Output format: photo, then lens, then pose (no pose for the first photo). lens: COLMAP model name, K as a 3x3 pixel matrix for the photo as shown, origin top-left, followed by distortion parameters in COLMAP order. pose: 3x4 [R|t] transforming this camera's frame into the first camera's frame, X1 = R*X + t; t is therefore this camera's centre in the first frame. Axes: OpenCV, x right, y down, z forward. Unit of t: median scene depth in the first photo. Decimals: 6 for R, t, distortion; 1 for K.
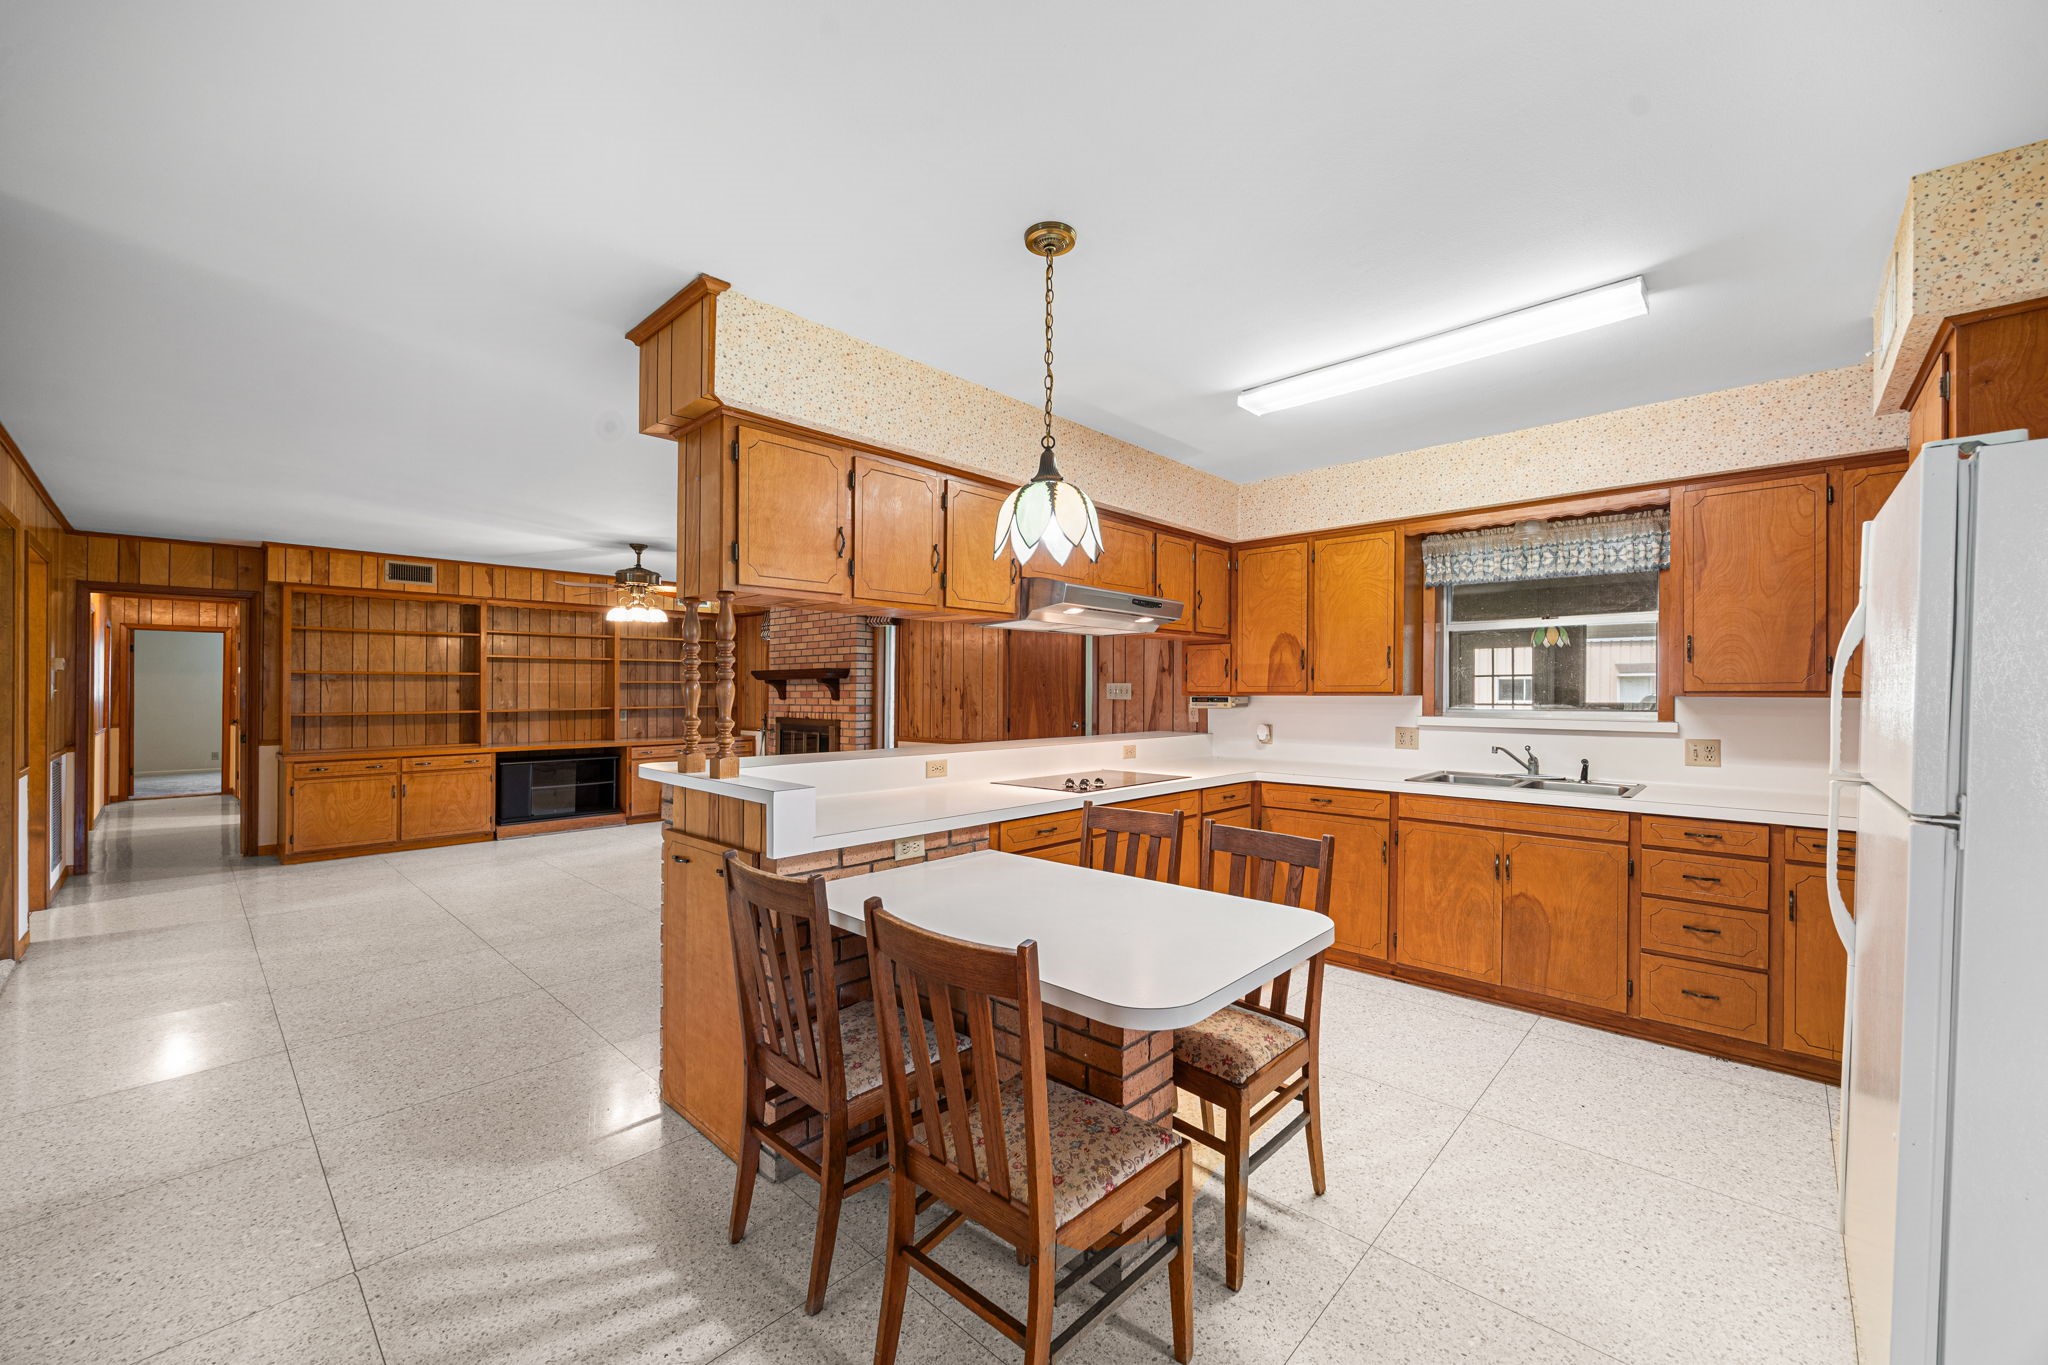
lens RADIAL K [[794.1, 0, 1032.1], [0, 794.1, 695.4], [0, 0, 1]] dist [-0.003932, -0.001672]
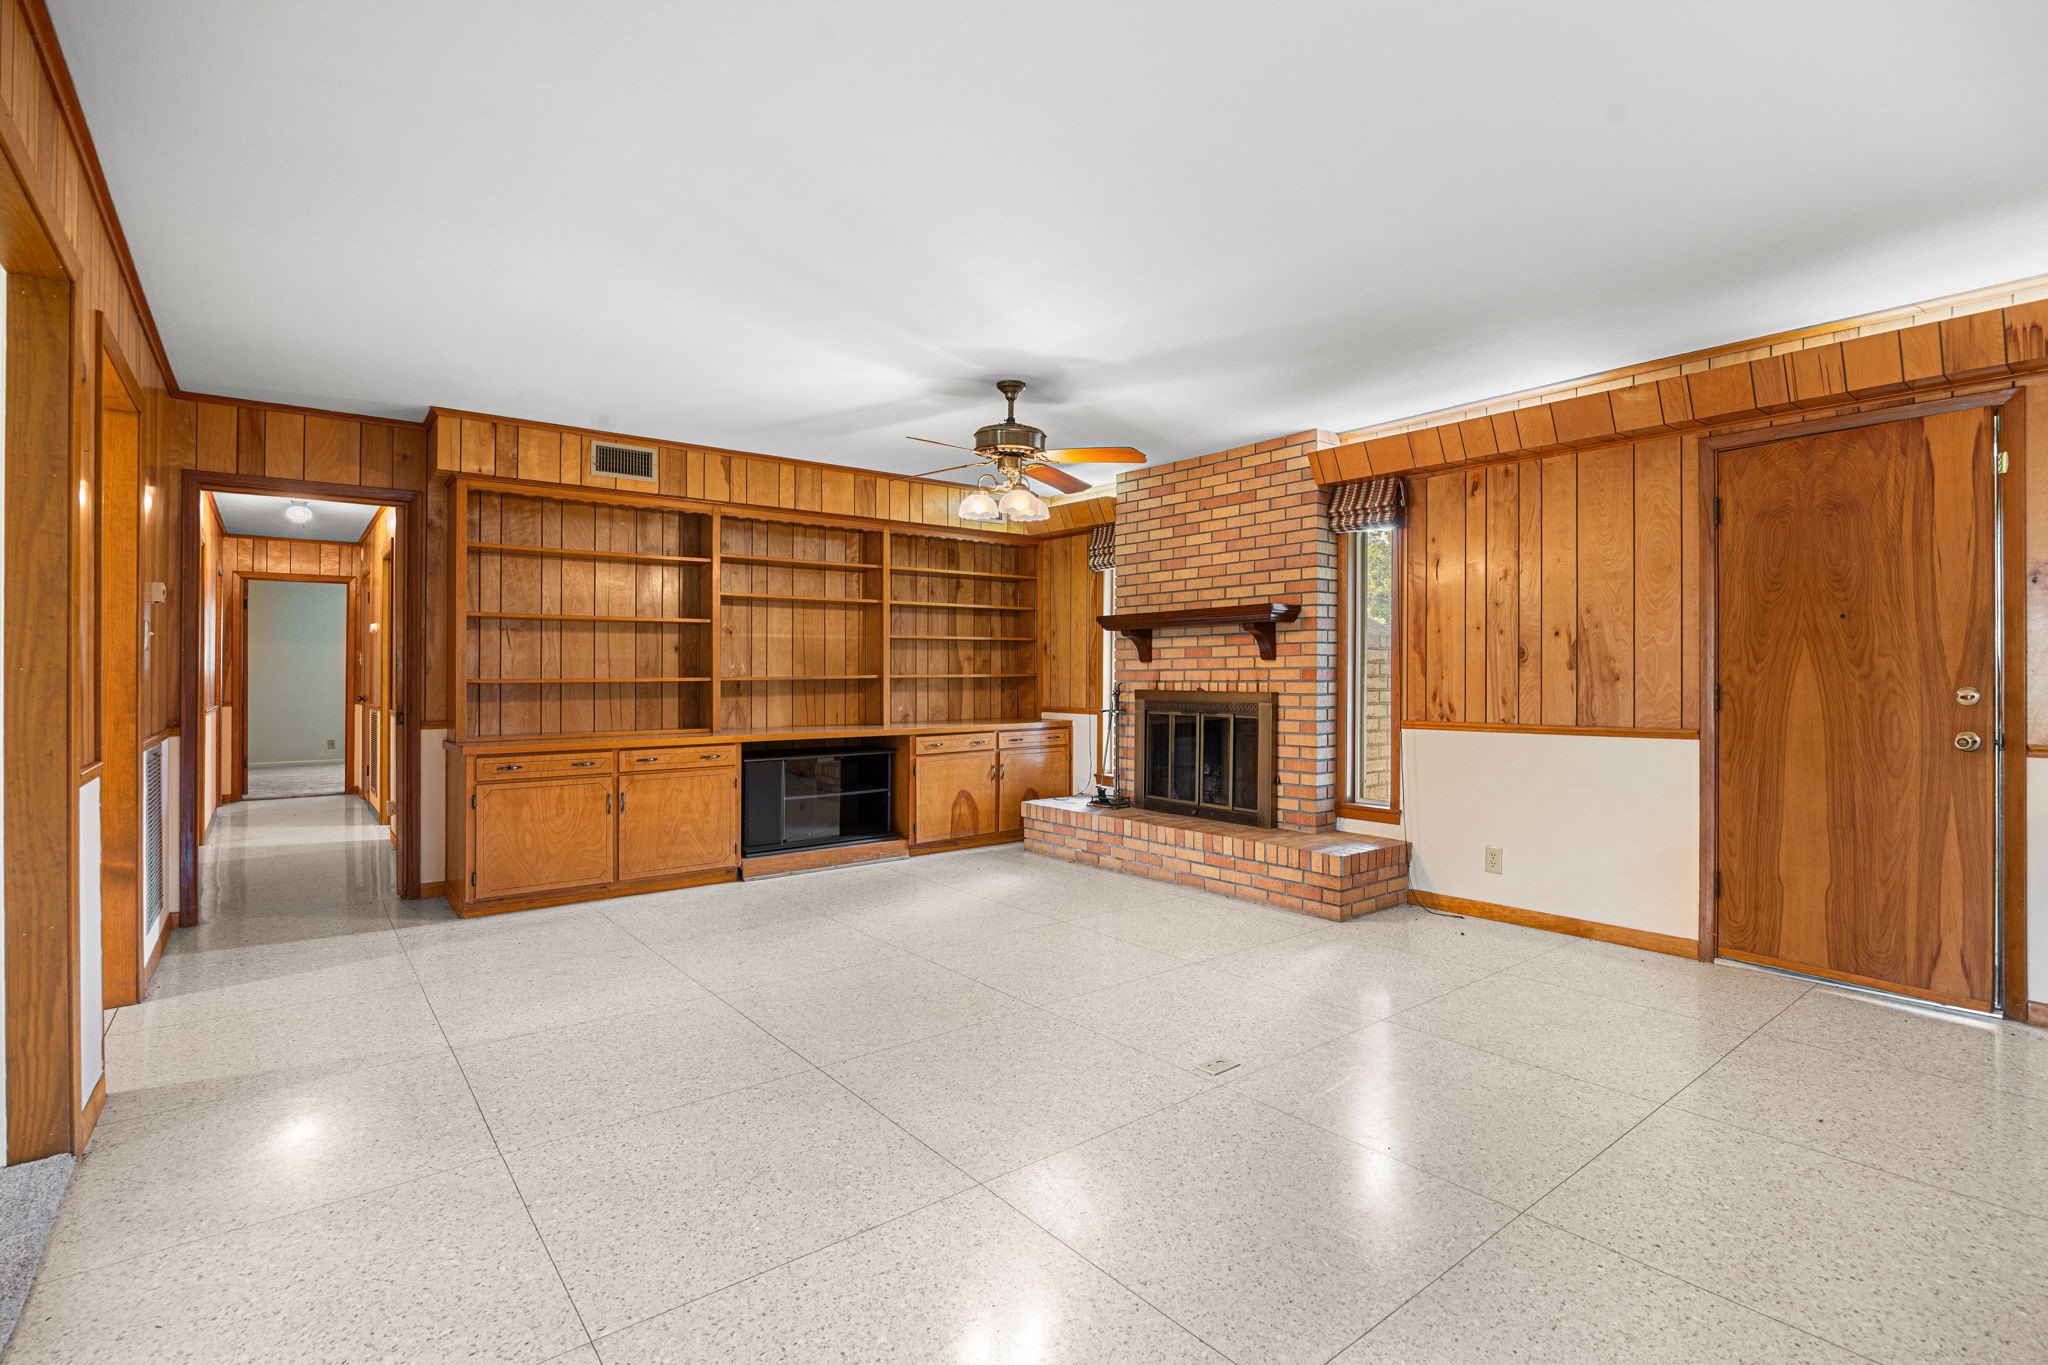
lens RADIAL K [[950.0, 0, 1021.7], [0, 950.0, 679.7], [0, 0, 1]] dist [-0.022463, 0.000952]
pose [[0.988256, -0.001722, -0.152799, -0.337849], [0.001772, 0.999998, 0.000190, 0.021651], [0.152799, -0.000459, 0.988257, 0.282320]]
